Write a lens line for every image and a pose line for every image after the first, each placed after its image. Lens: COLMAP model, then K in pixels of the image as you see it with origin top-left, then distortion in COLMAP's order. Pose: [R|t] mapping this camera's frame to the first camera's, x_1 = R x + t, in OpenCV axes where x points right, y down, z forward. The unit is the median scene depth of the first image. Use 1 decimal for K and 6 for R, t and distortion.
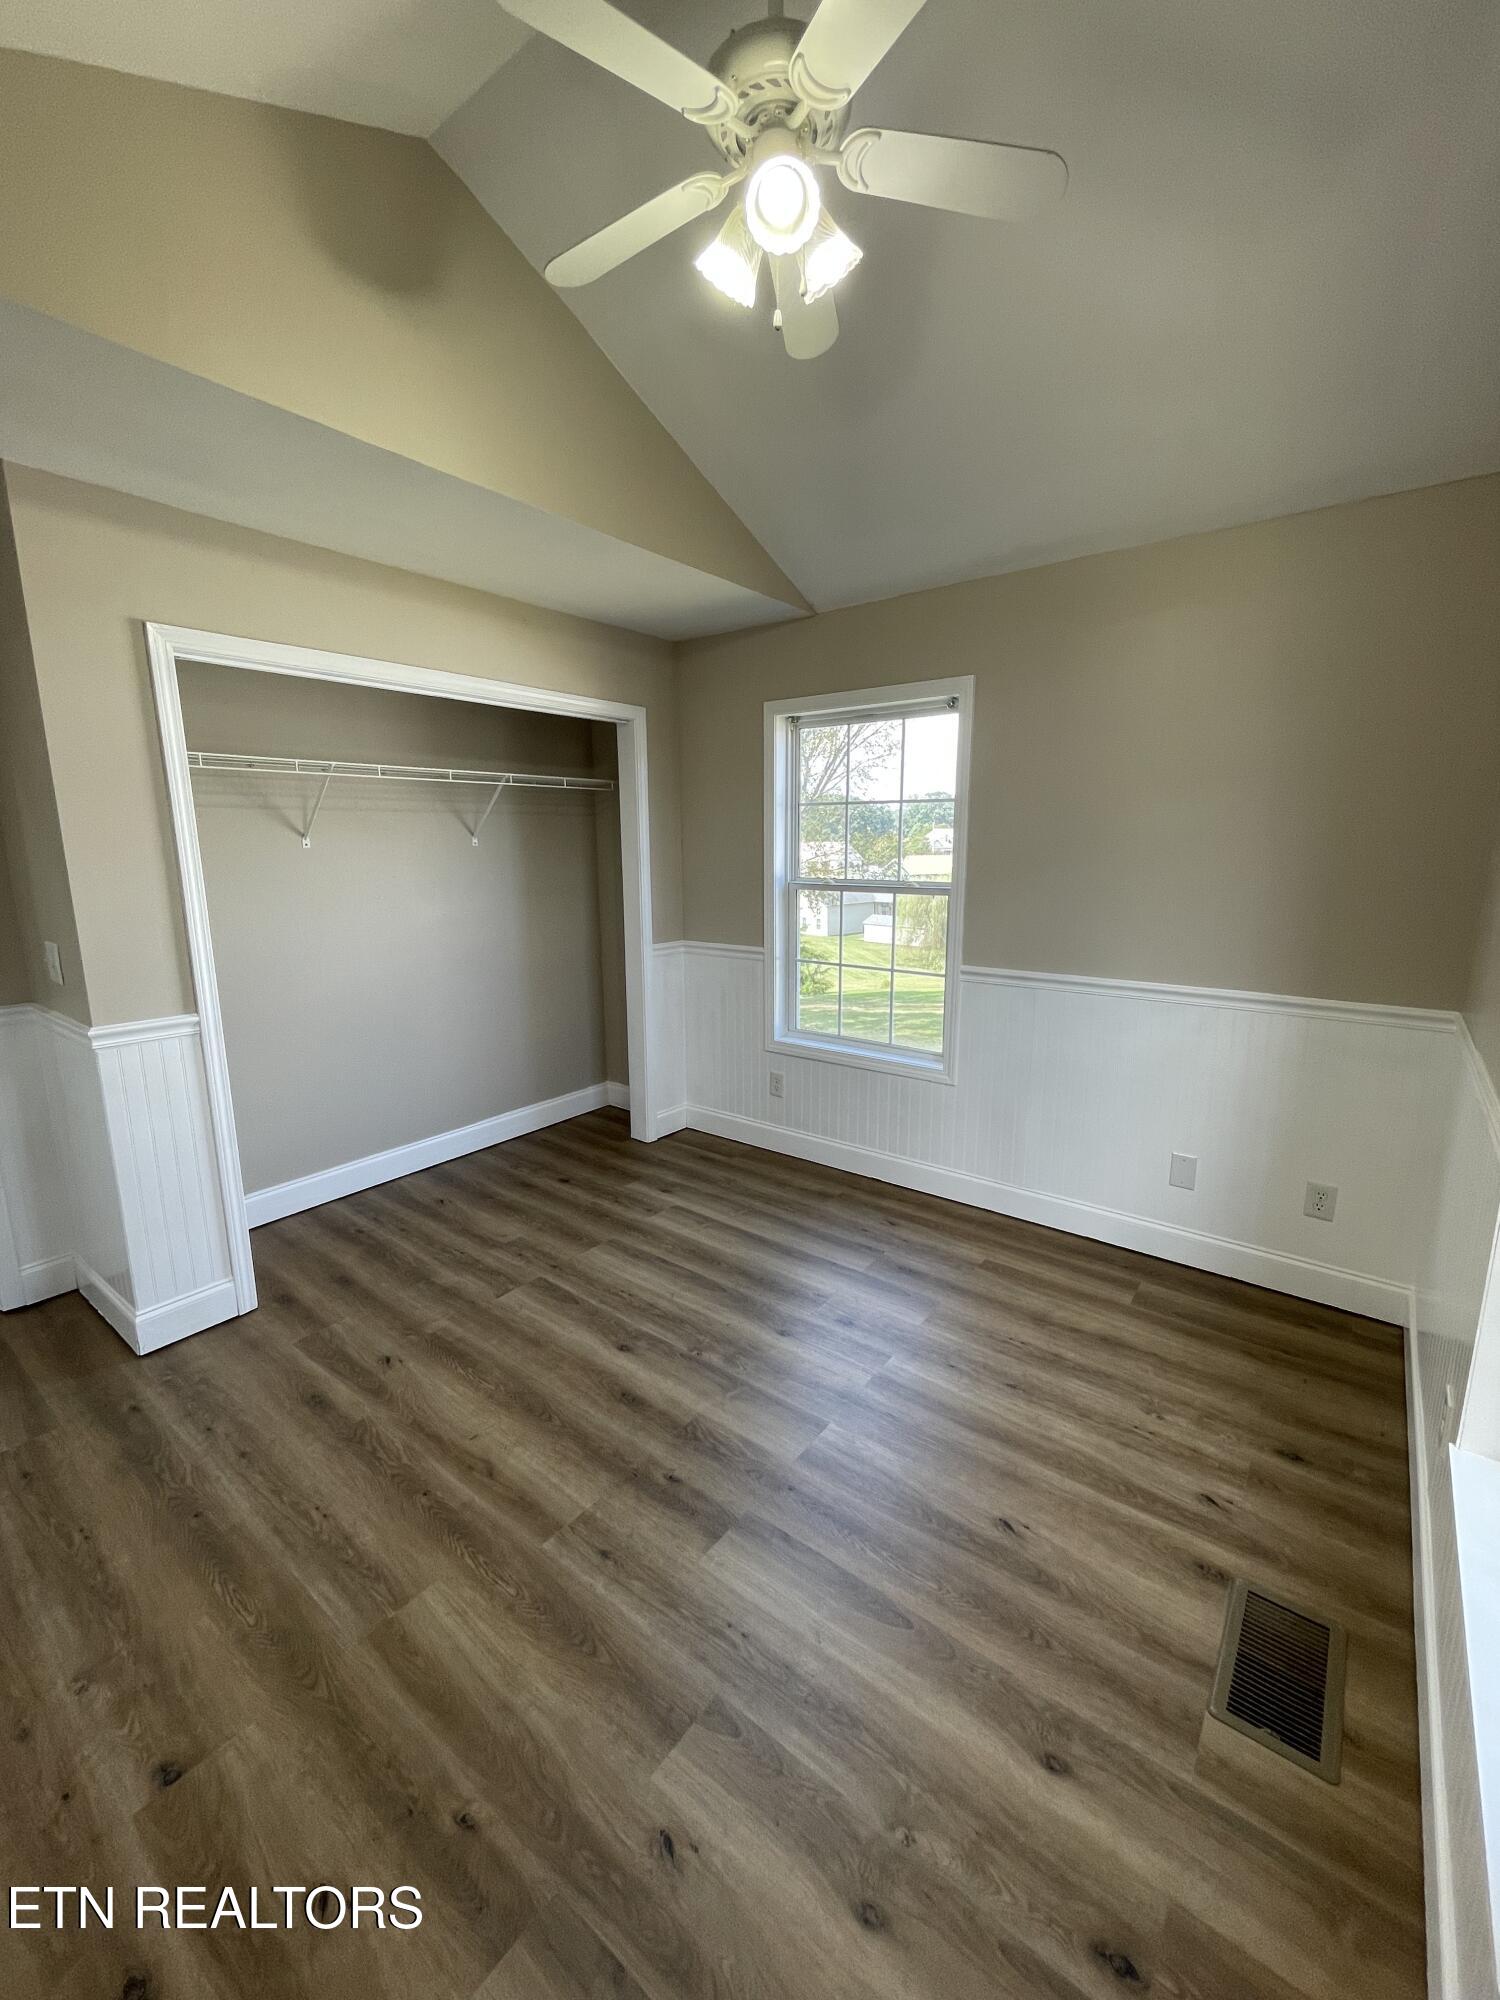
lens RADIAL K [[811.1, 0, 757.3], [0, 811.1, 991.5], [0, 0, 1]] dist [-0.003126, -0.000390]
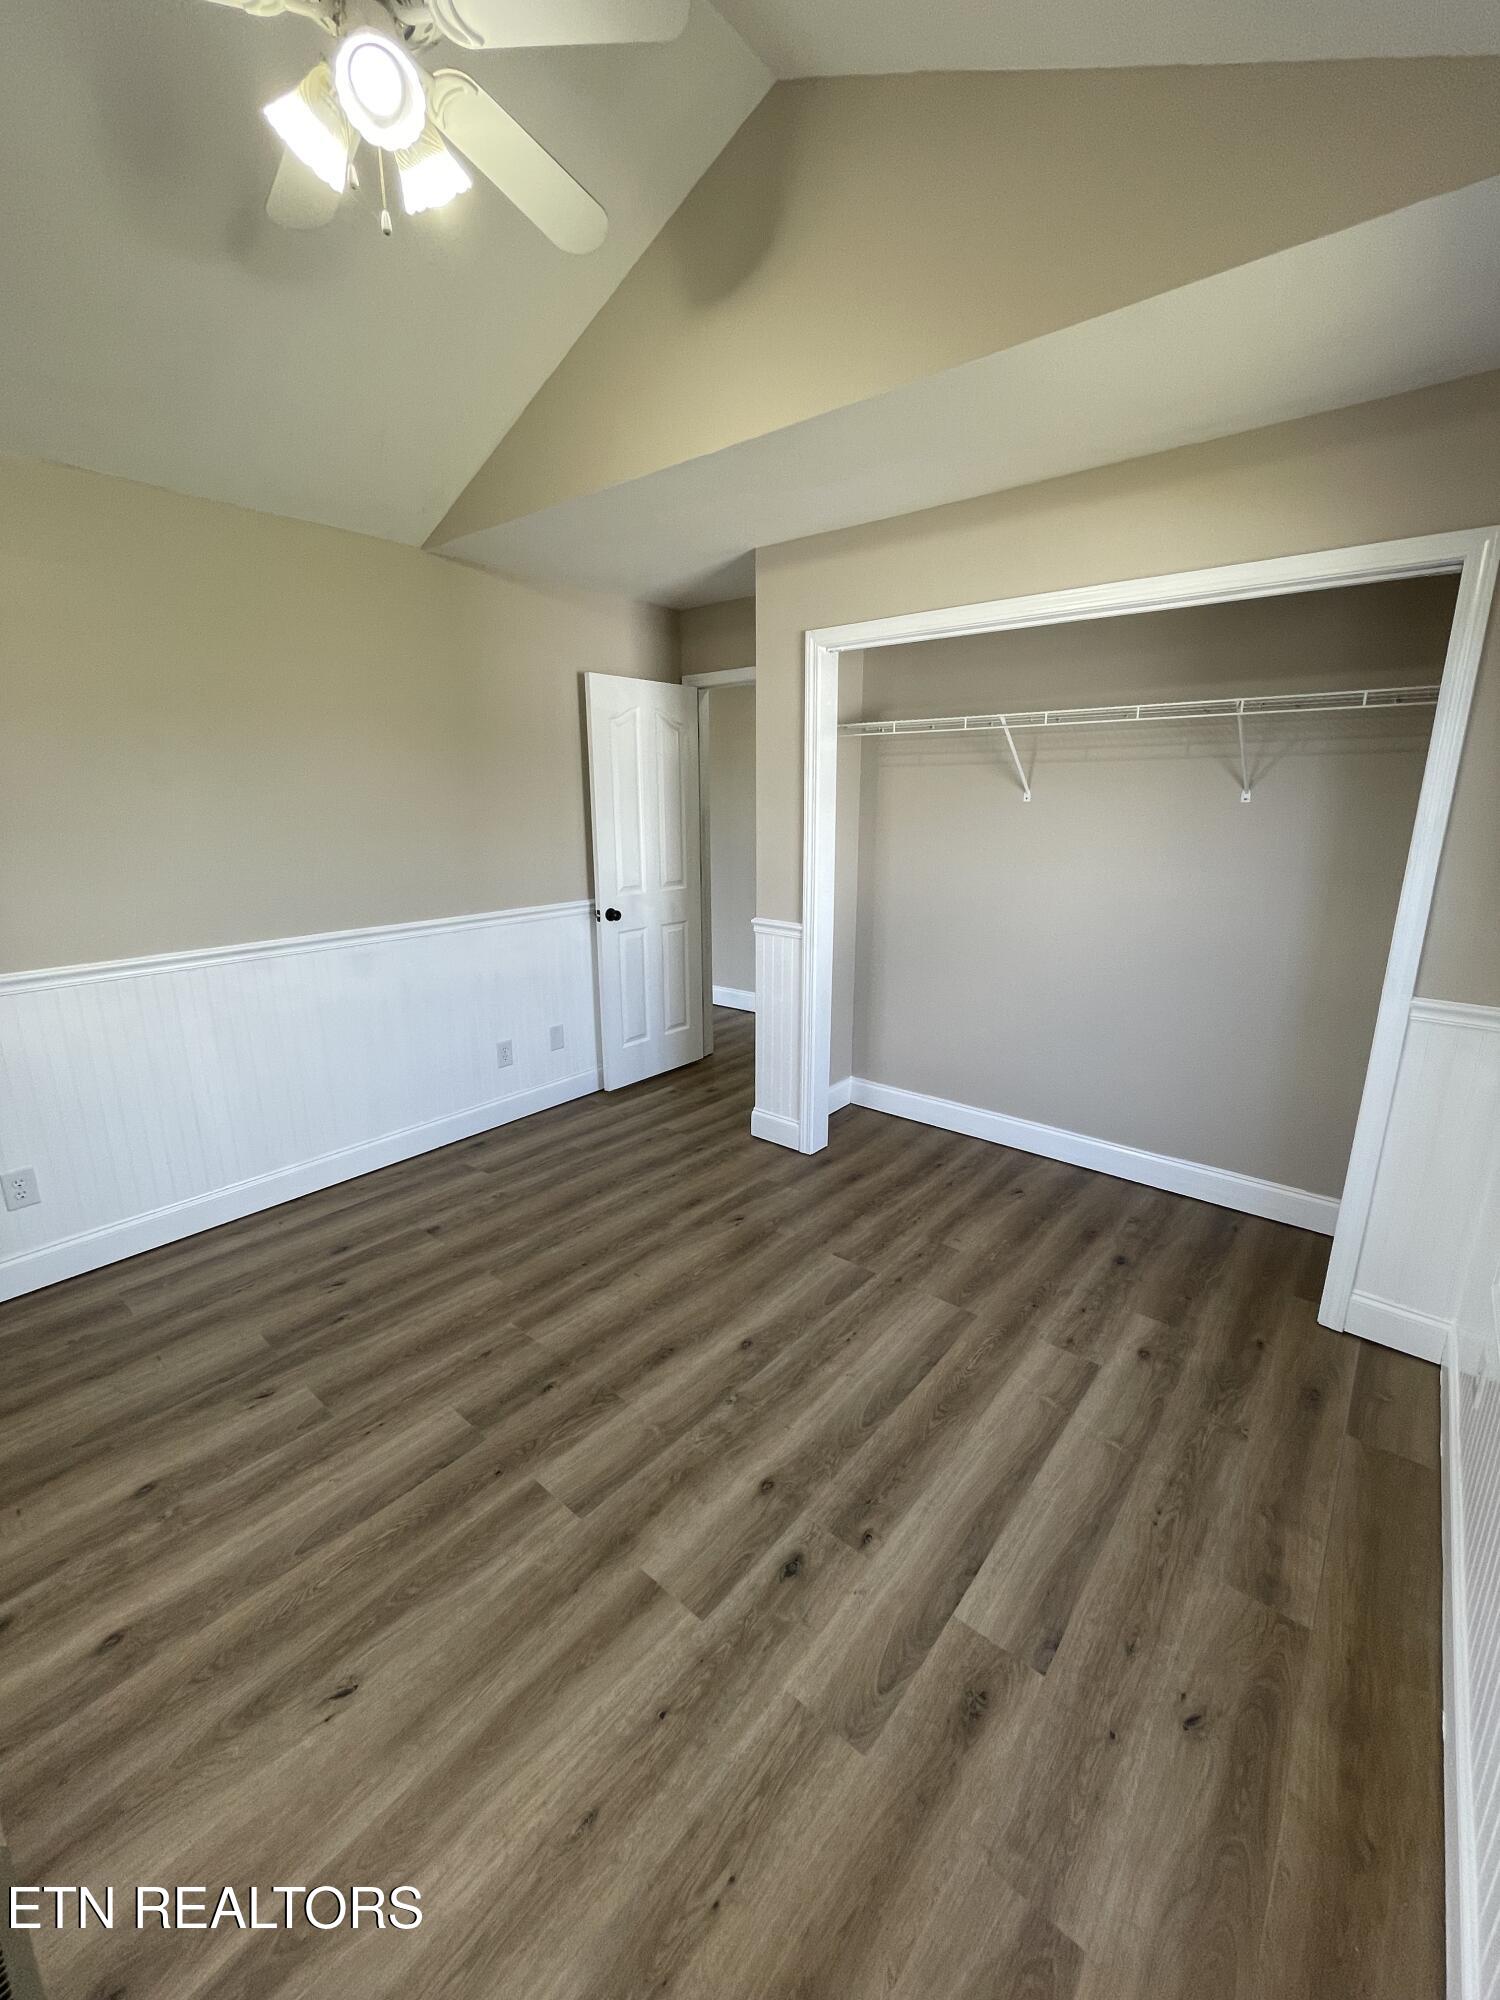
lens RADIAL K [[811.1, 0, 750.4], [0, 811.1, 994.9], [0, 0, 1]] dist [-0.003126, -0.000390]
pose [[-0.041587, 0.248936, -0.967627, 0.713084], [-0.180605, 0.950638, 0.252328, -0.204472], [0.982676, 0.185252, 0.005425, 1.016698]]
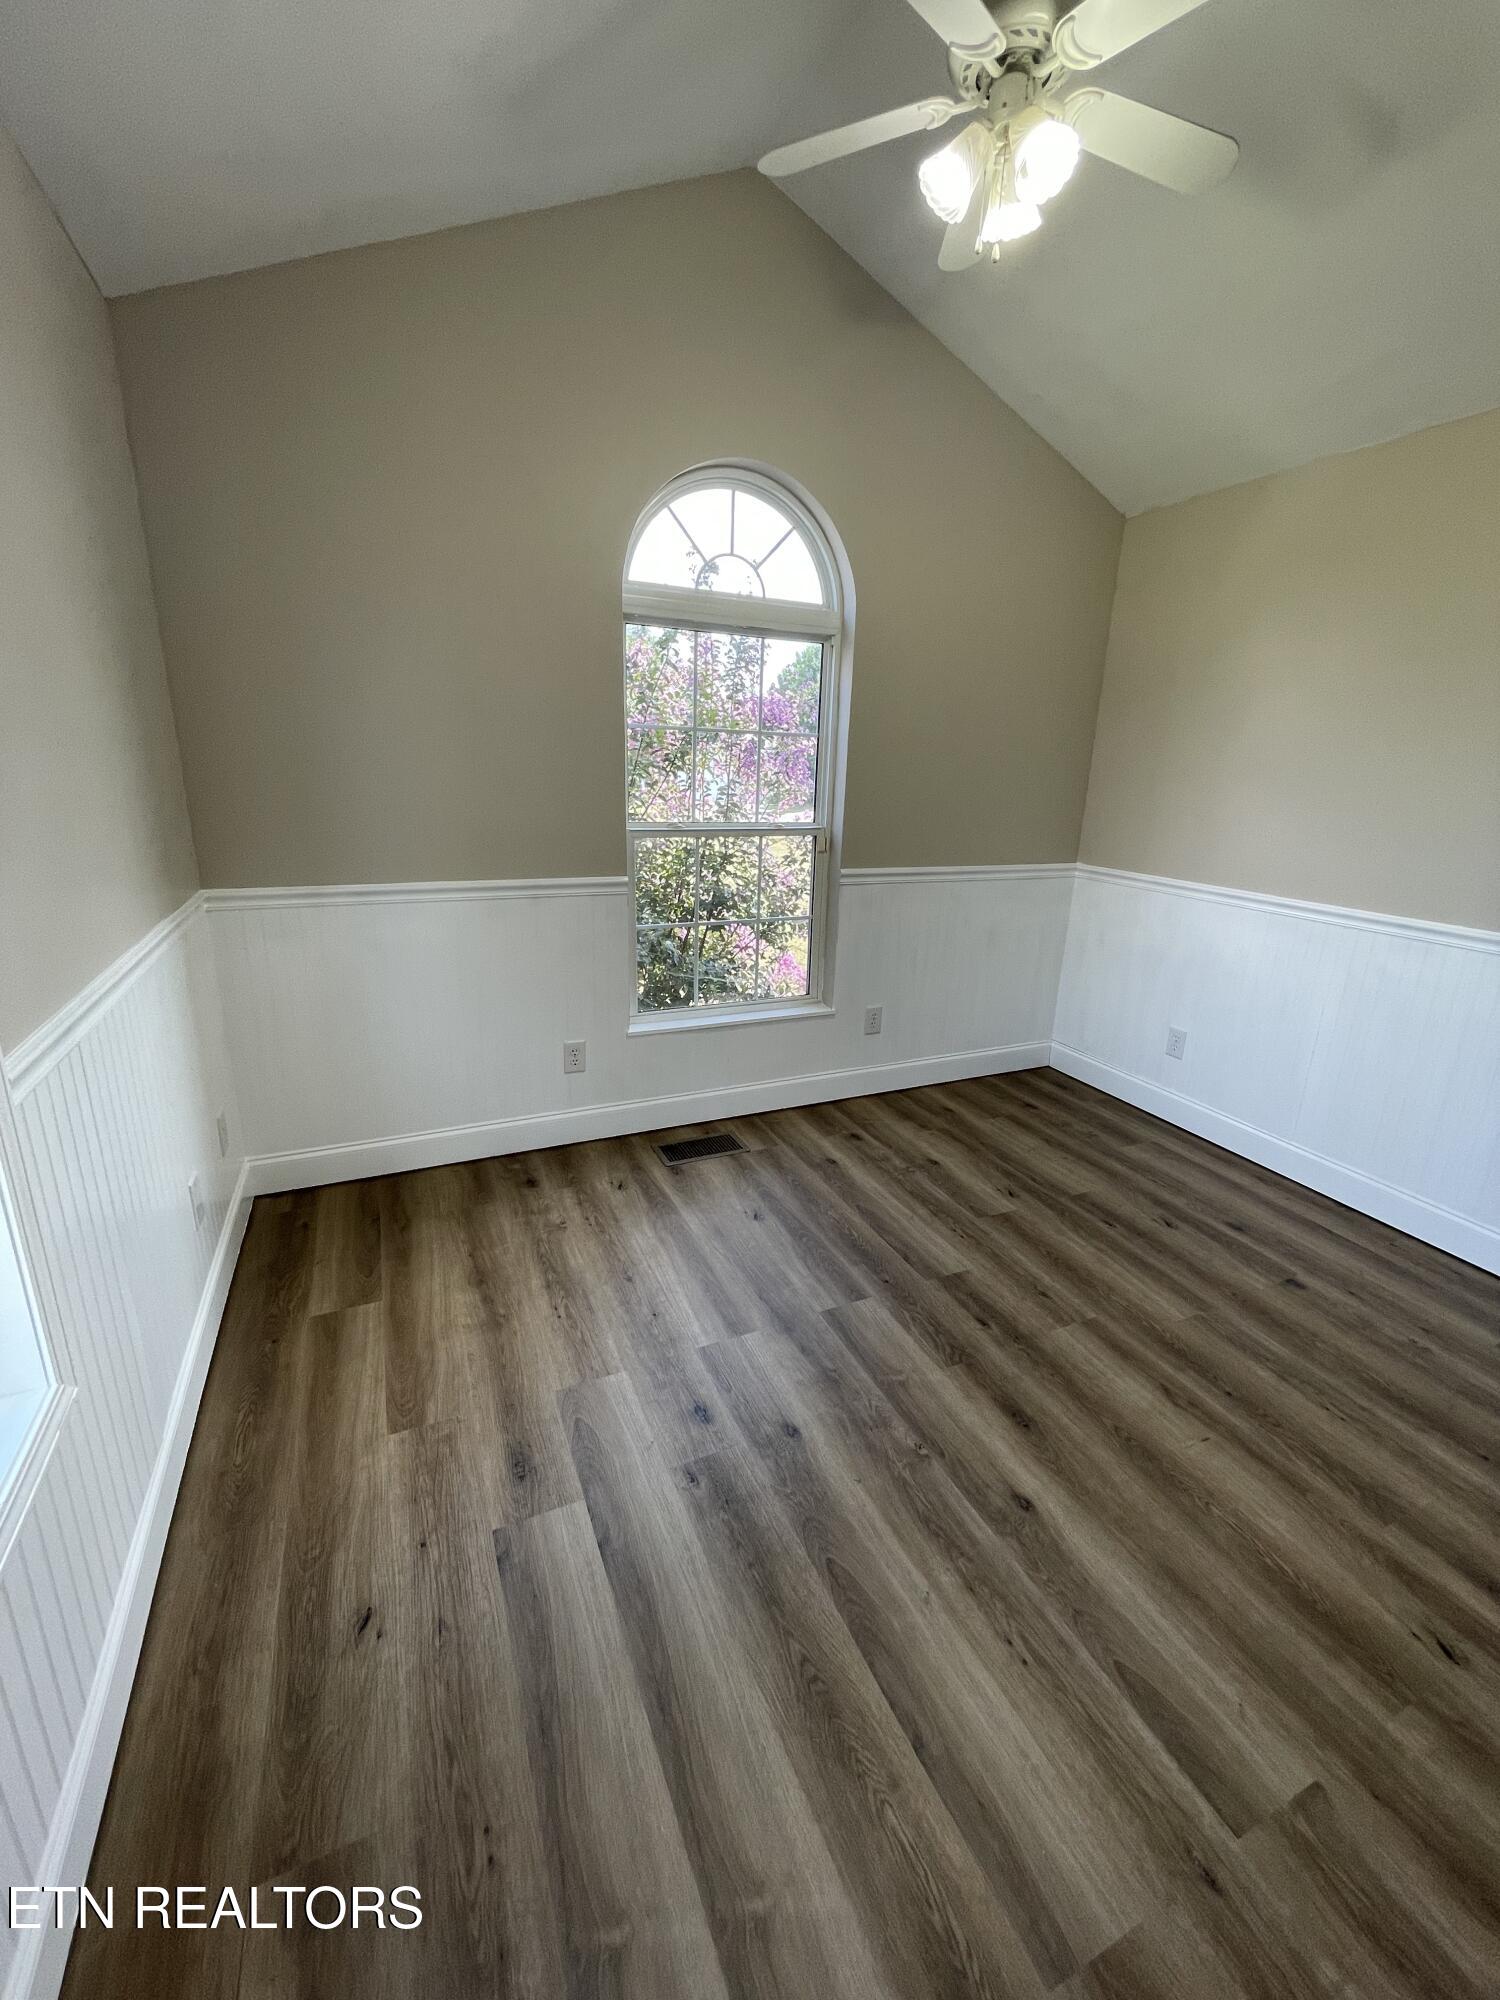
lens RADIAL K [[811.1, 0, 748.8], [0, 811.1, 989.6], [0, 0, 1]] dist [-0.003126, -0.000390]
pose [[-0.880883, -0.150735, 0.448692, -0.219868], [0.059547, 0.905116, 0.420974, -0.261400], [-0.469574, 0.397547, -0.788325, 1.610254]]
